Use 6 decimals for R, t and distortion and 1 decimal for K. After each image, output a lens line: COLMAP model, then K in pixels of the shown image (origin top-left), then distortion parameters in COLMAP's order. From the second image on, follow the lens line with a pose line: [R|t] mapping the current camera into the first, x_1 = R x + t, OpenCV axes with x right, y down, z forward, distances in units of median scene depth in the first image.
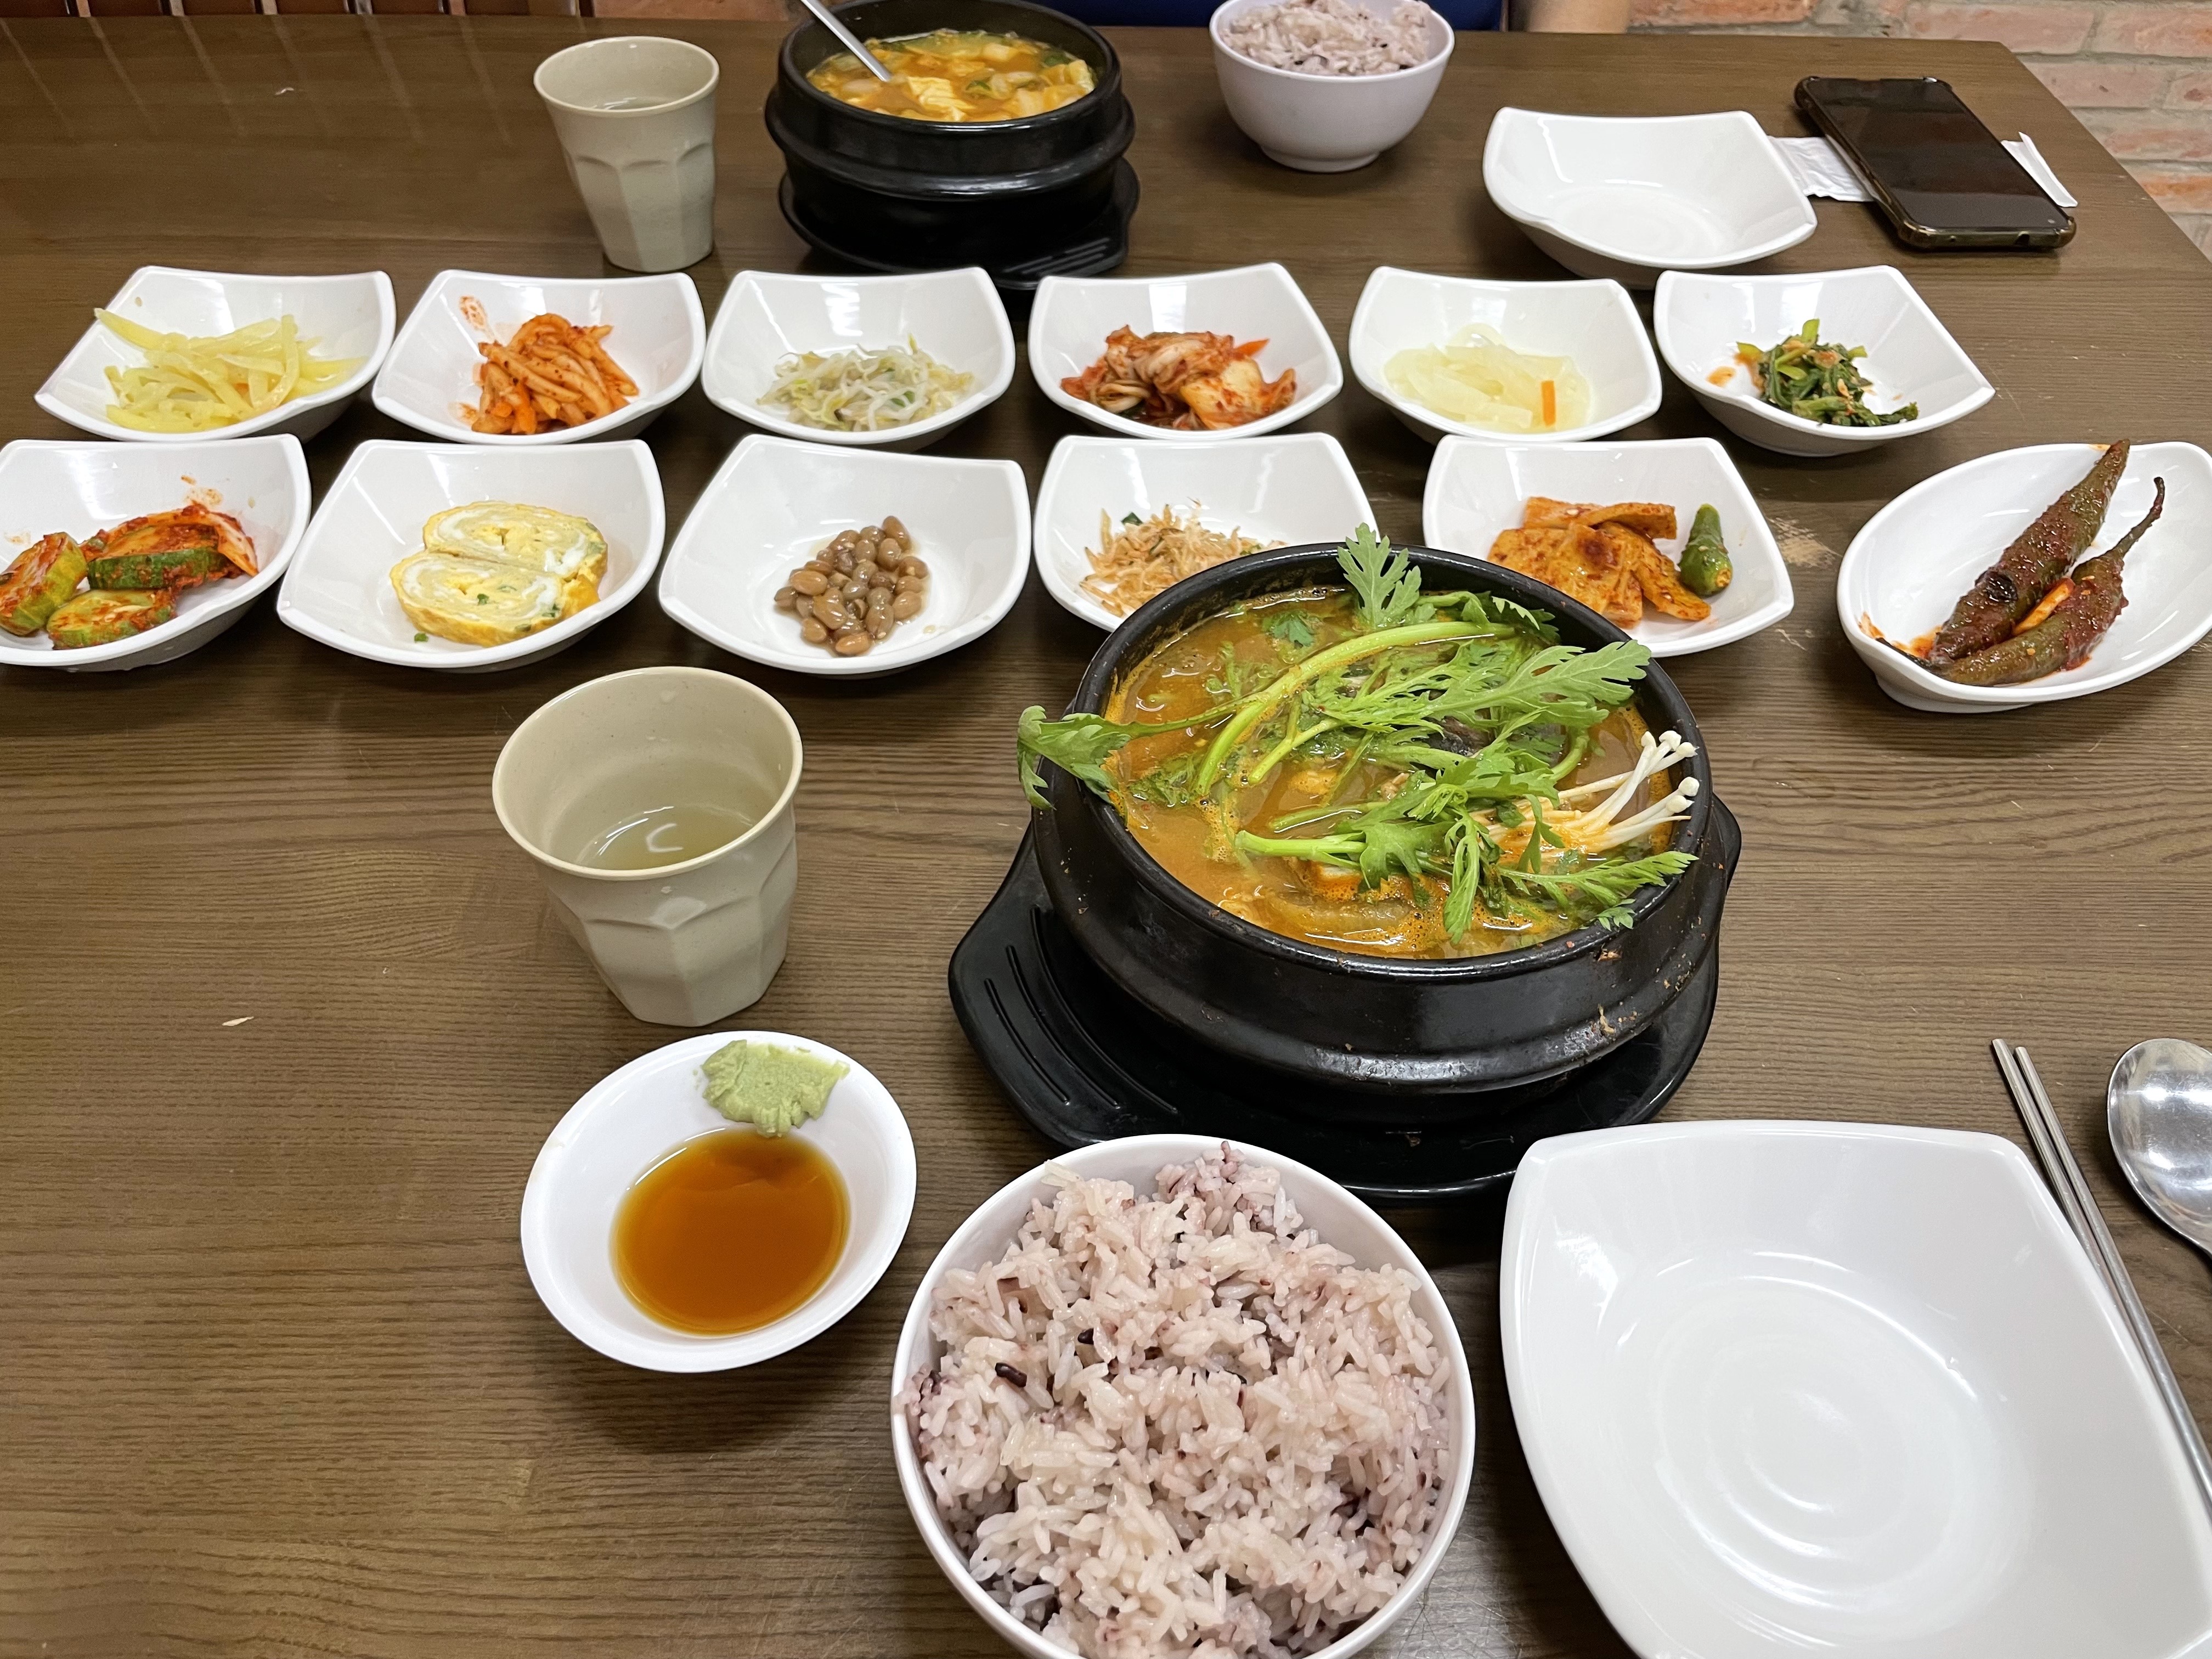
lens RADIAL K [[1521.9, 0, 1106.0], [0, 1521.9, 829.5], [0, 0, 1]] dist [0.008282, 0.002026]
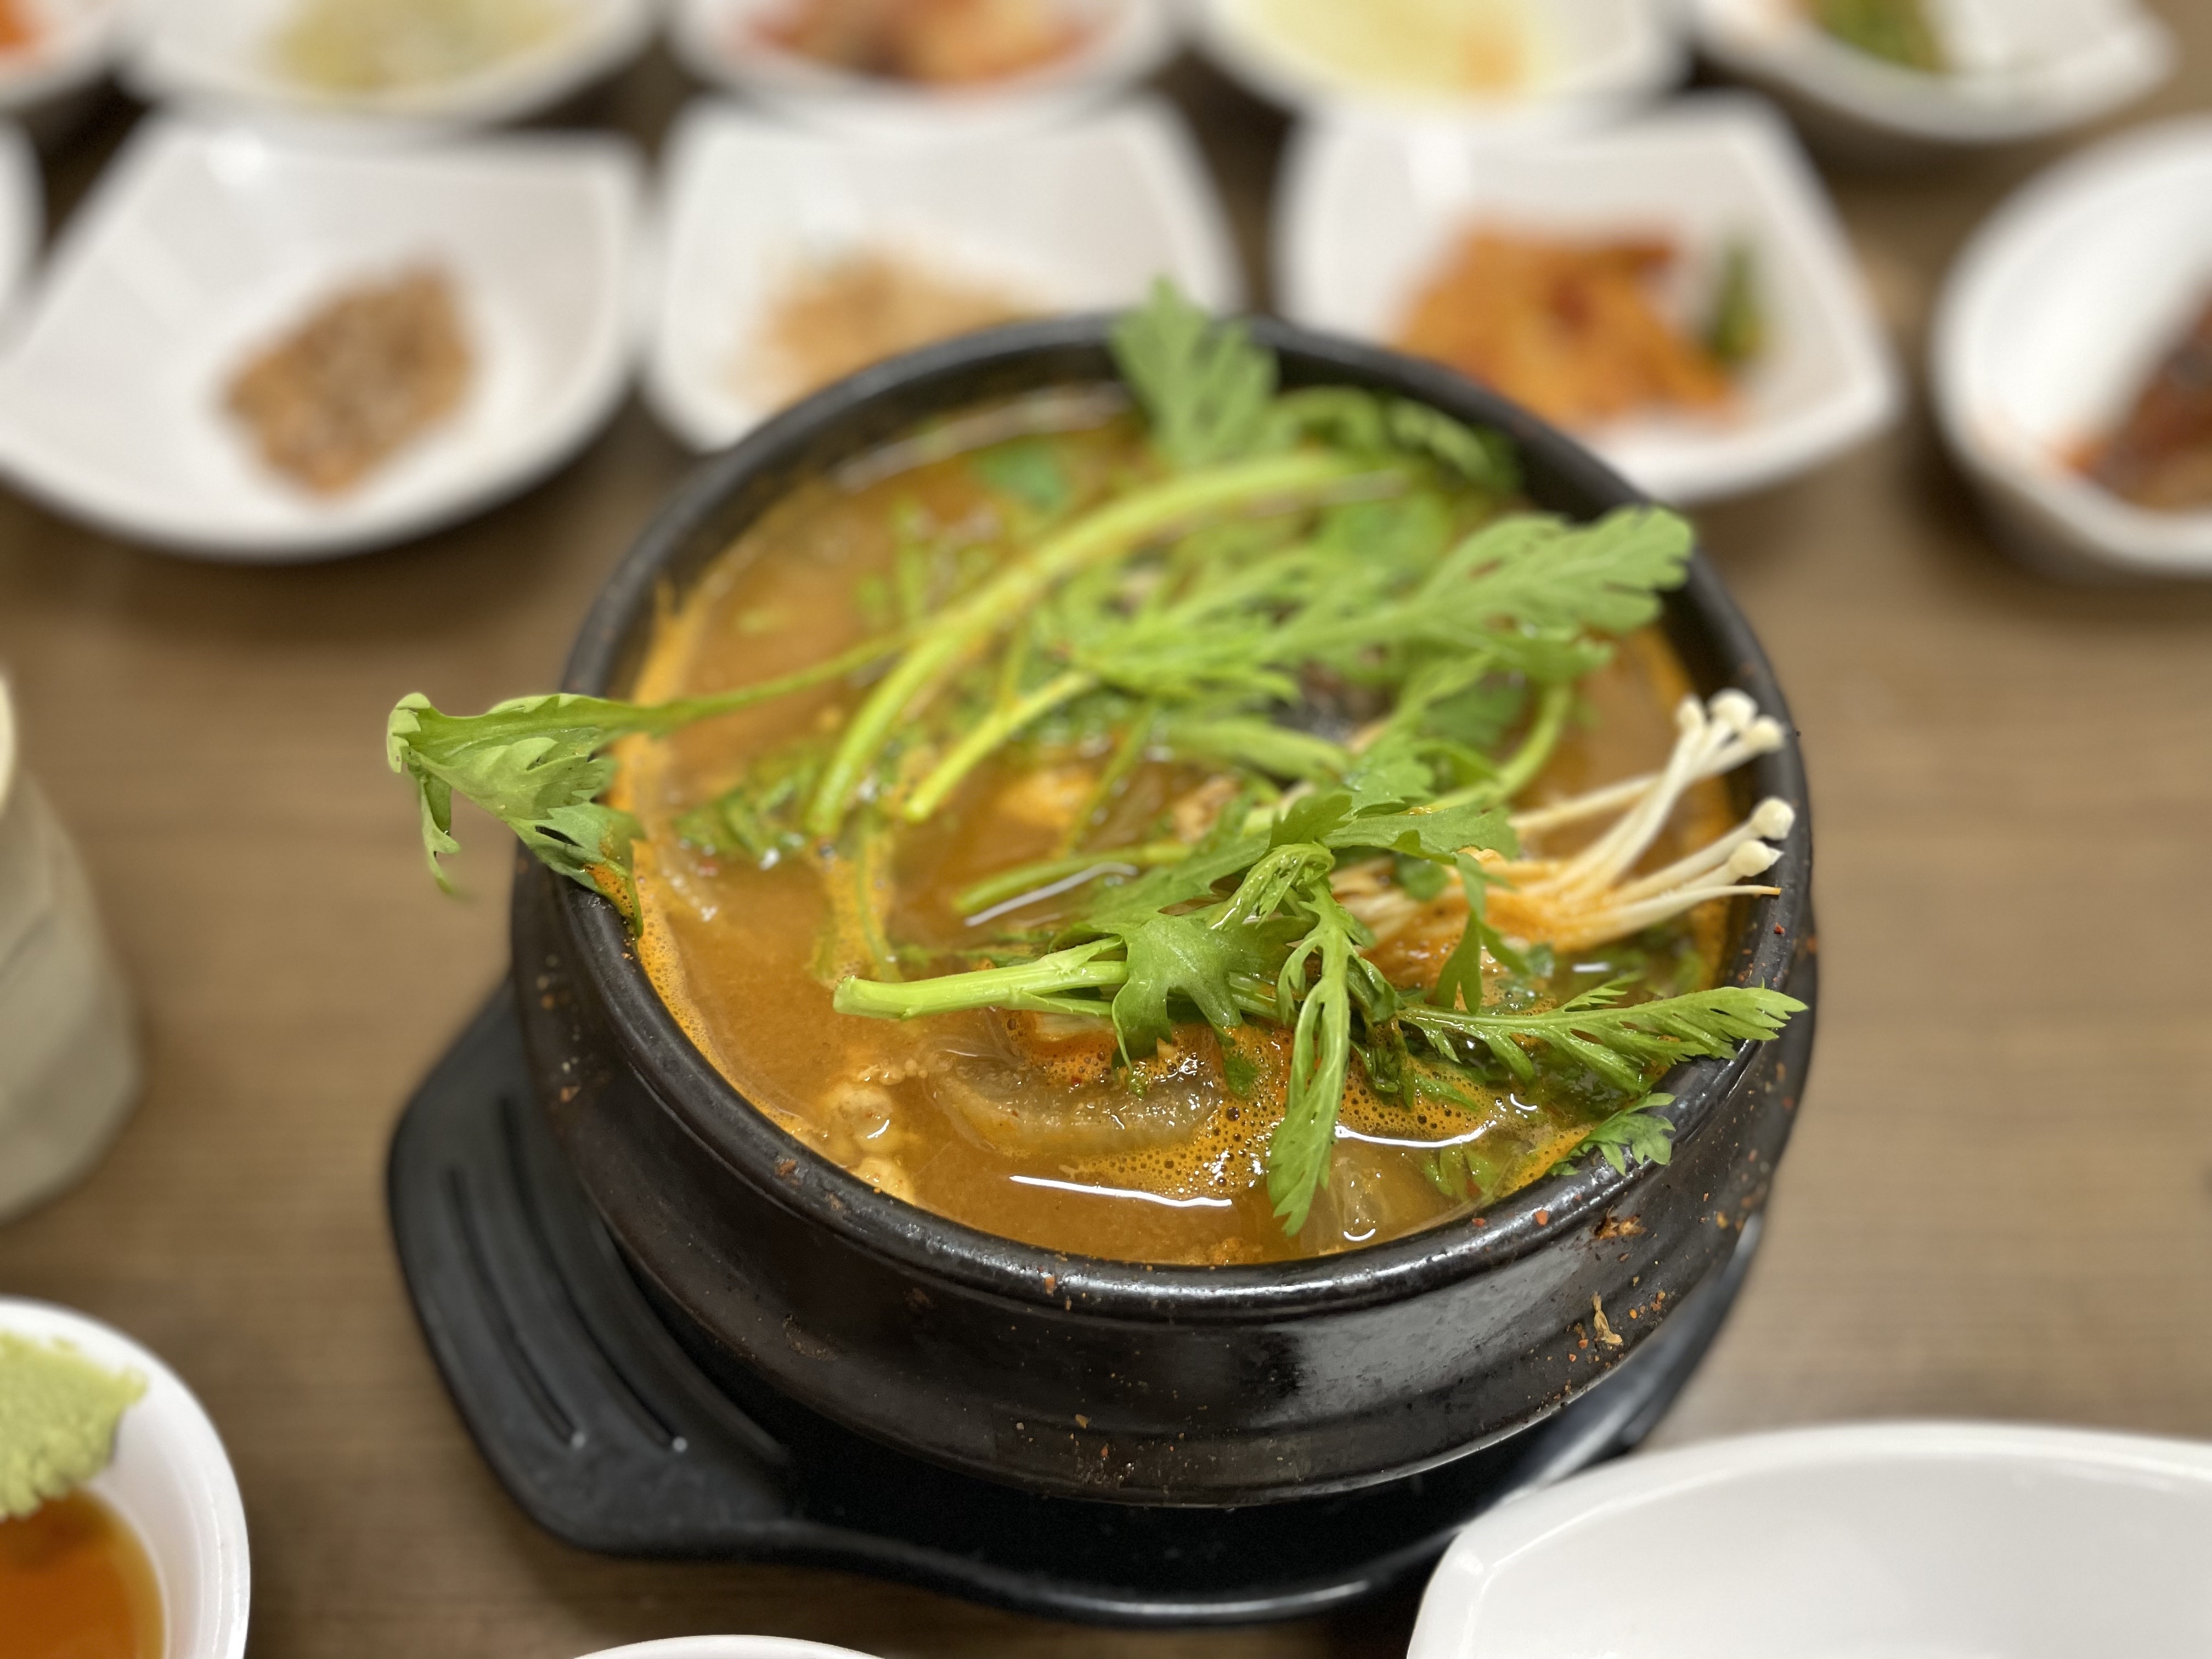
lens RADIAL K [[1521.9, 0, 1106.0], [0, 1521.9, 829.5], [0, 0, 1]] dist [0.008282, 0.002026]
pose [[0.998233, -0.024867, 0.053962, 0.128221], [0.015704, 0.986333, 0.164013, -0.105326], [-0.057303, -0.162876, 0.984981, 0.488971]]
